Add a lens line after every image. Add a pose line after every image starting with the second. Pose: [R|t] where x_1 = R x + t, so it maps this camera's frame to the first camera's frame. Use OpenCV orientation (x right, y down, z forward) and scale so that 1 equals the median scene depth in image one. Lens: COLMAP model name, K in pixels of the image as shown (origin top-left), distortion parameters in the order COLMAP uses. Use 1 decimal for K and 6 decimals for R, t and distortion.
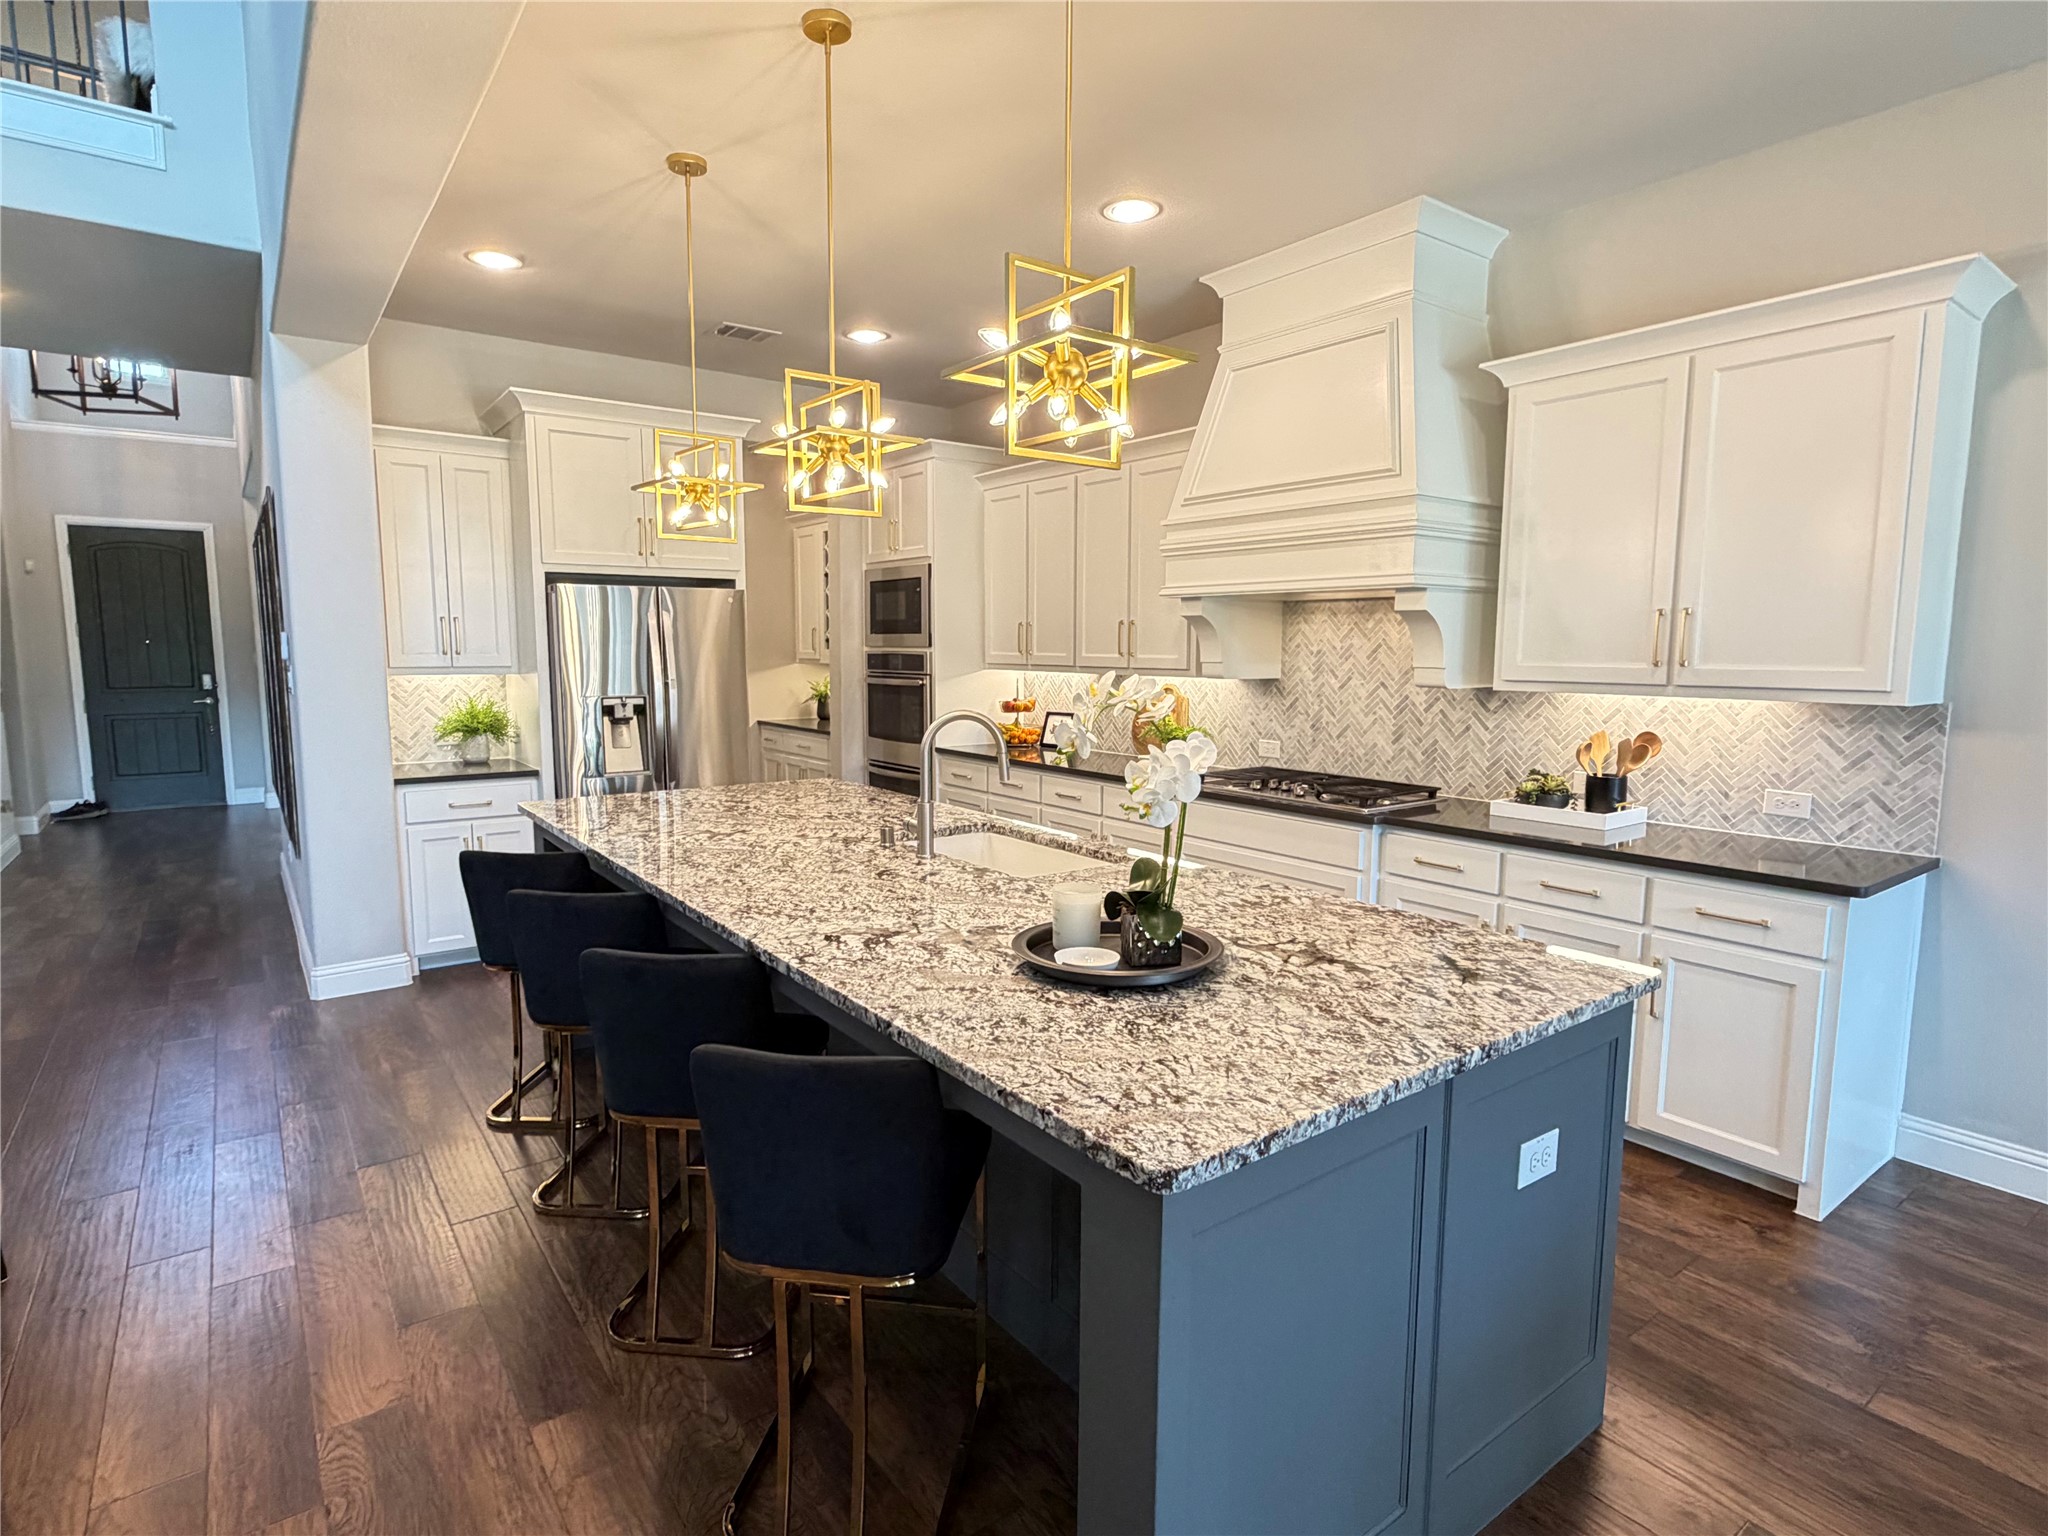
lens RADIAL K [[1066.1, 0, 1022.4], [0, 1066.1, 770.7], [0, 0, 1]] dist [0.003068, 0.000139]
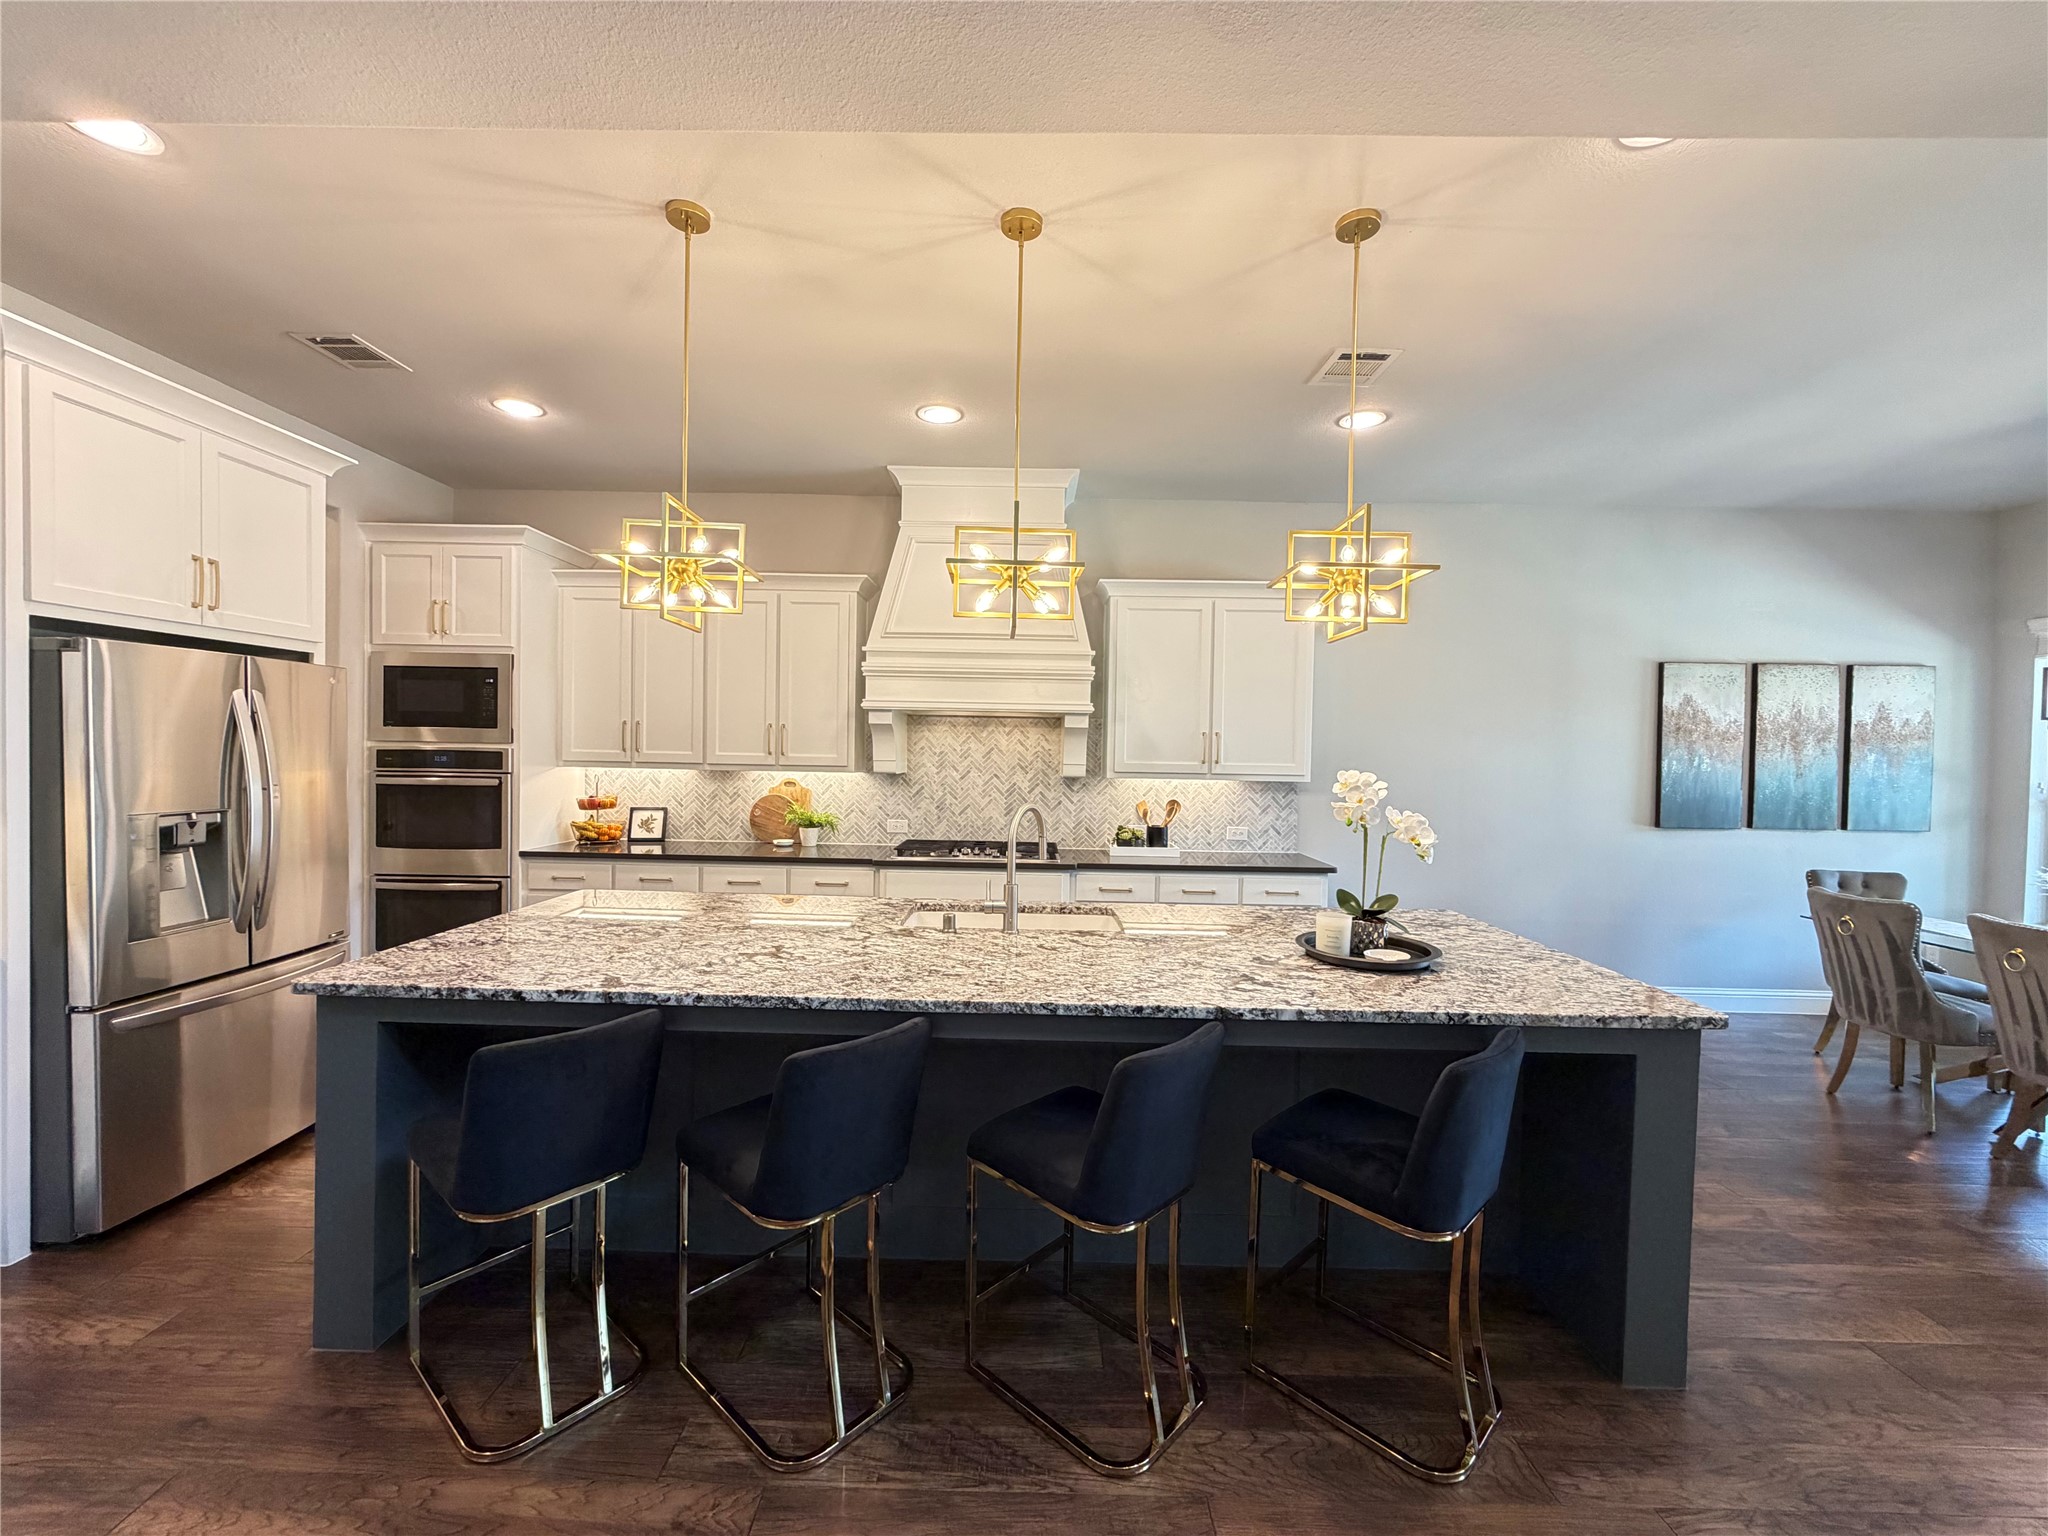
lens RADIAL K [[819.4, 0, 1025.2], [0, 819.4, 767.4], [0, 0, 1]] dist [0.001462, 0.000026]
pose [[0.598212, -0.008515, 0.801293, -0.547663], [0.078337, 0.995775, -0.047902, -0.036551], [-0.797500, 0.091426, 0.596352, 0.310702]]
